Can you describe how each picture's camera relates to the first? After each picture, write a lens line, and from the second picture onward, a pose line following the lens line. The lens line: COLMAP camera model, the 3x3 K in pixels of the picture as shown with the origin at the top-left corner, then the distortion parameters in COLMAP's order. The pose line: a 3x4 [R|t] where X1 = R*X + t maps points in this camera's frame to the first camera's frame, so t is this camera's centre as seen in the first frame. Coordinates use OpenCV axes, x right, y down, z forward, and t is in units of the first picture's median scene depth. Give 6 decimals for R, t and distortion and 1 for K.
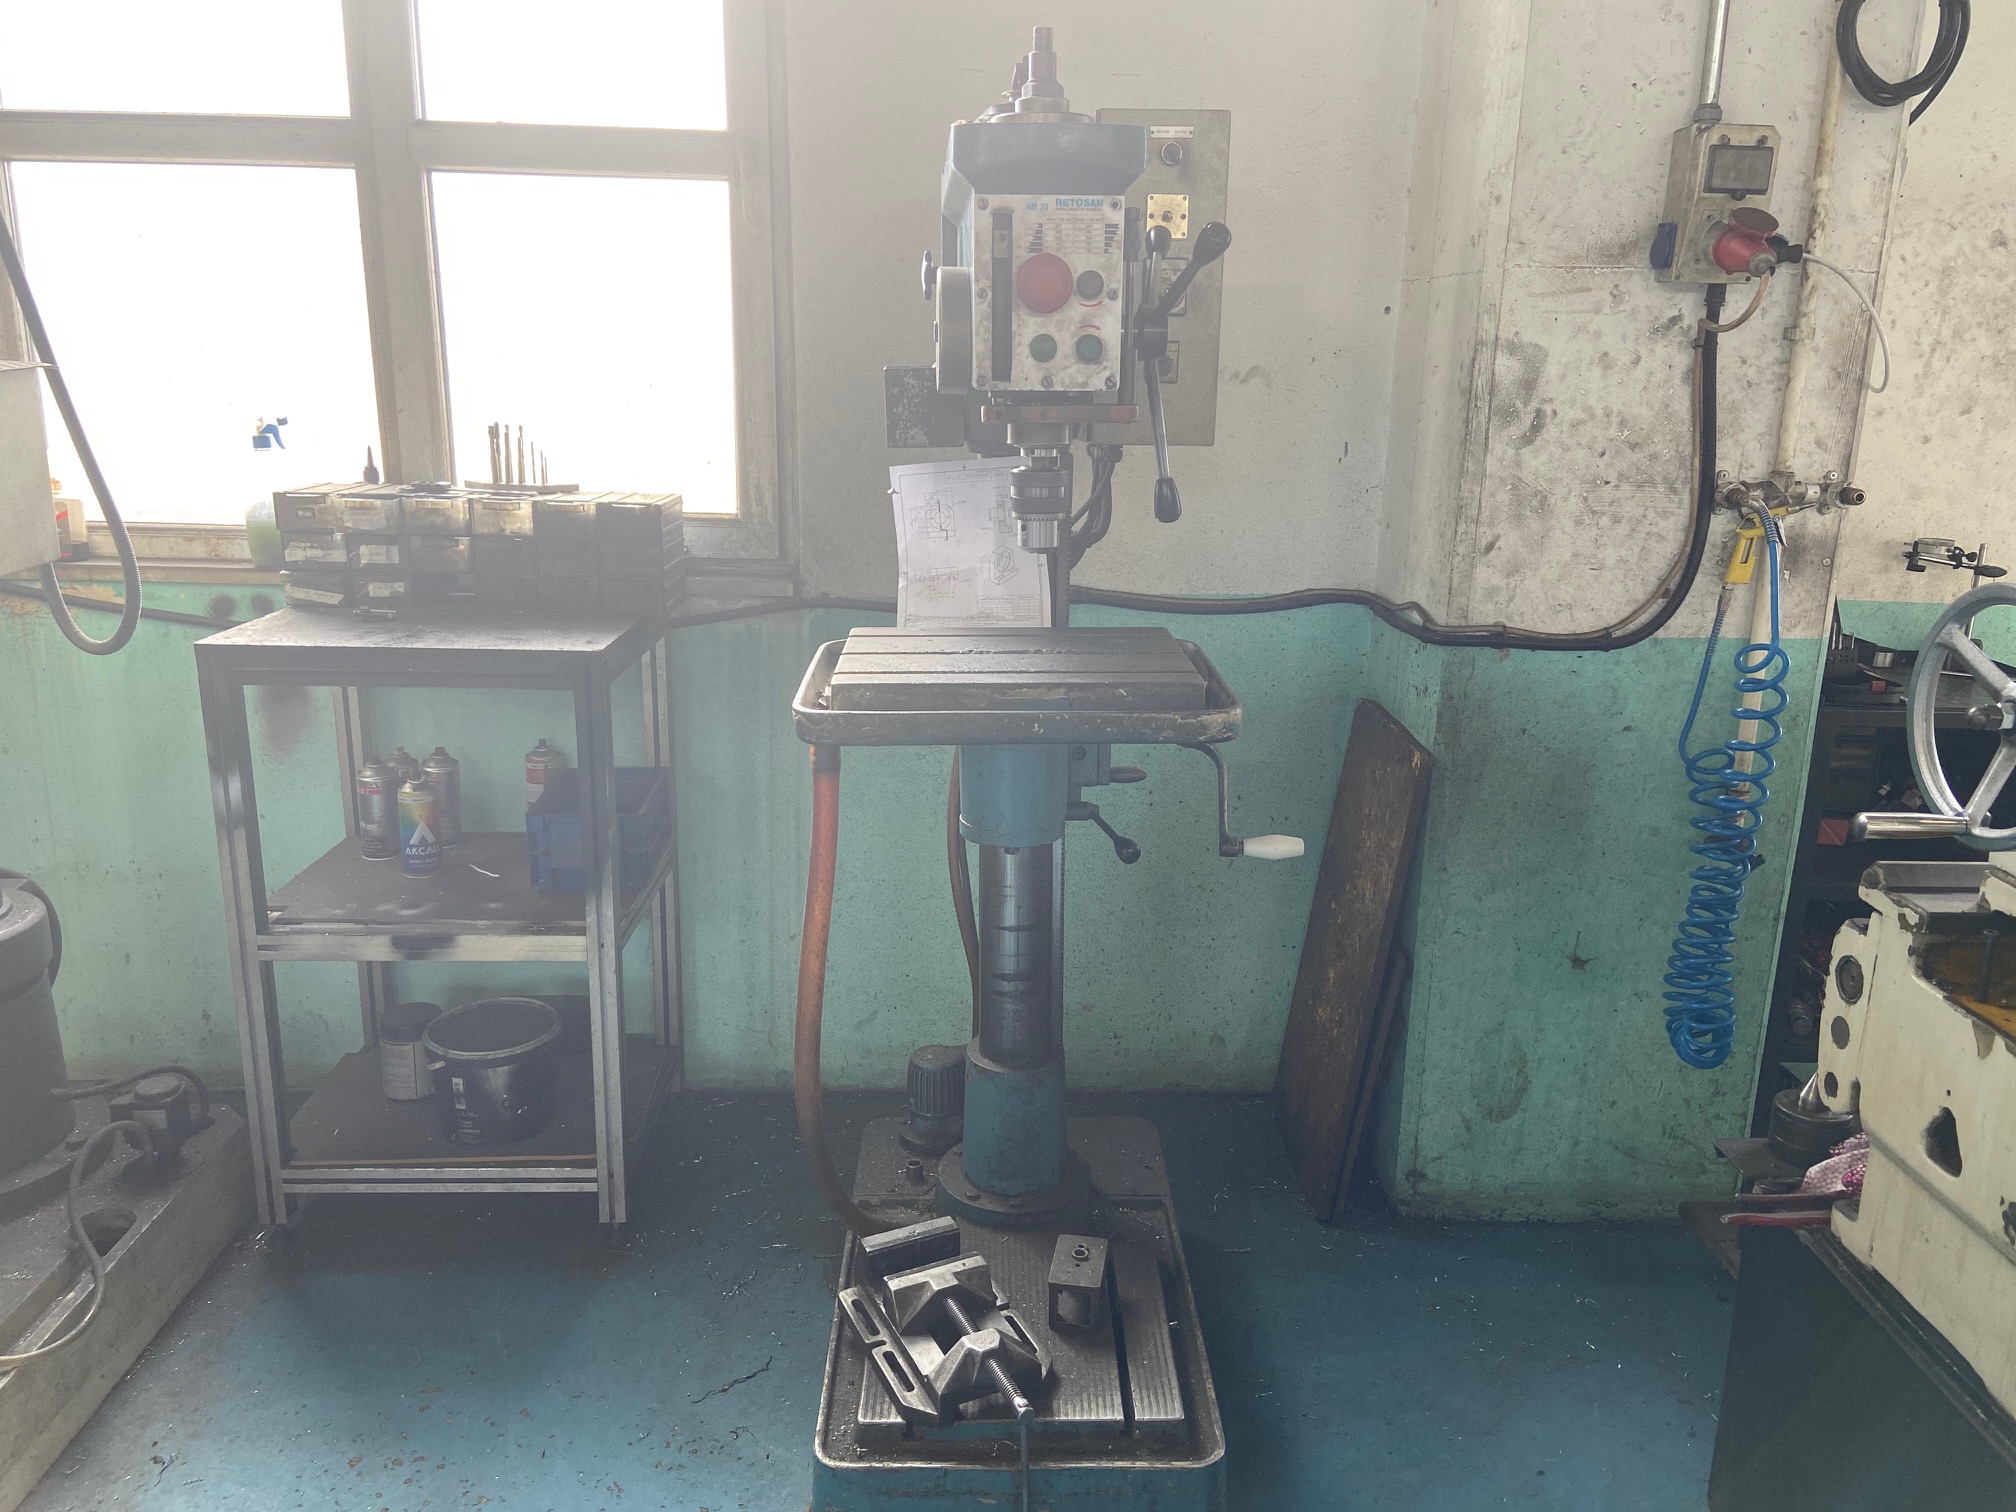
lens RADIAL K [[1521.7, 0, 1004.9], [0, 1521.7, 760.2], [0, 0, 1]] dist [0.085192, -0.108312]
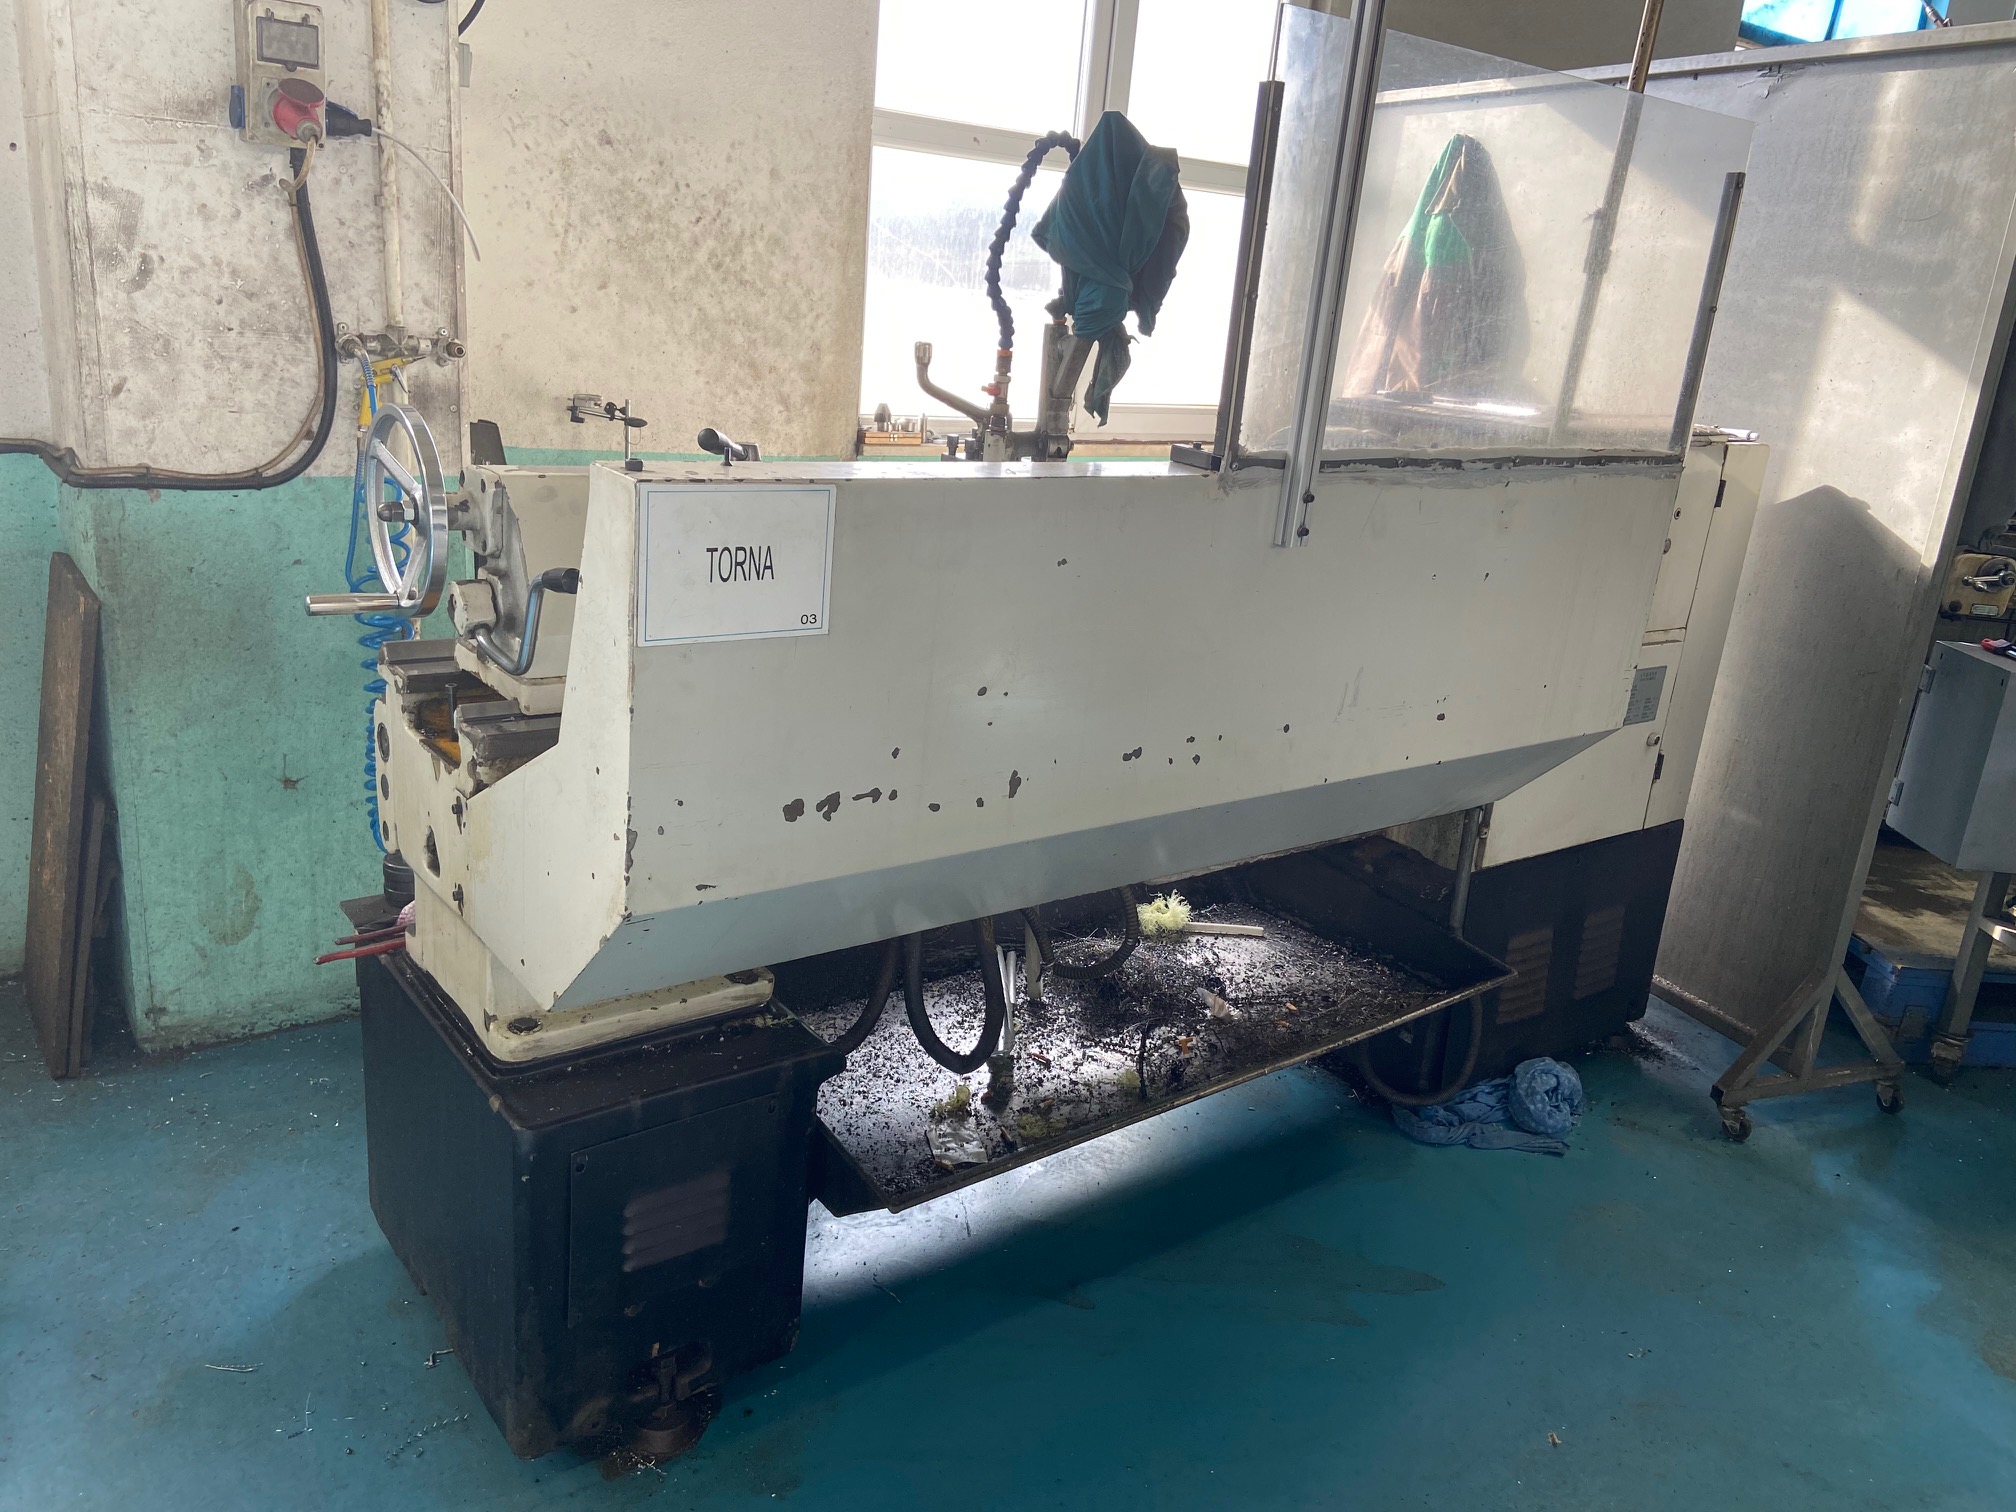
lens RADIAL K [[1521.7, 0, 1017.4], [0, 1521.7, 752.4], [0, 0, 1]] dist [0.085192, -0.108312]
pose [[0.805041, -0.126582, 0.579556, 0.165534], [0.086207, 0.991561, 0.096822, 0.051168], [-0.586922, -0.027983, 0.809160, -0.186321]]
